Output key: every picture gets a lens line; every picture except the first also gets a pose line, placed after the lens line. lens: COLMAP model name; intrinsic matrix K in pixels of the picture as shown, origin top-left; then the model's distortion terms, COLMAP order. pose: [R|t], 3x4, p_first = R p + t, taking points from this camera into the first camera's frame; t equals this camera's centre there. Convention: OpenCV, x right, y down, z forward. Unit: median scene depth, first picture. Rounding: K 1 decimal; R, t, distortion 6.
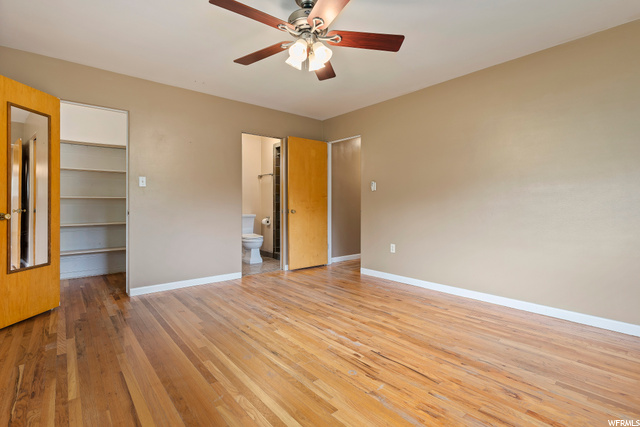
lens RADIAL K [[311.2, 0, 317.1], [0, 311.2, 207.4], [0, 0, 1]] dist [0.000443, 0.000079]
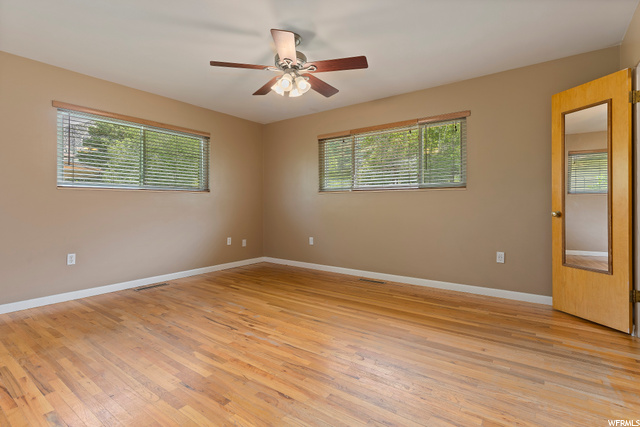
lens RADIAL K [[311.2, 0, 317.1], [0, 311.2, 207.4], [0, 0, 1]] dist [0.000443, 0.000079]
pose [[-0.970756, 0.002136, -0.240057, 0.160194], [-0.001554, 0.999884, 0.015181, -0.014951], [0.240061, 0.015110, -0.970640, 2.120611]]
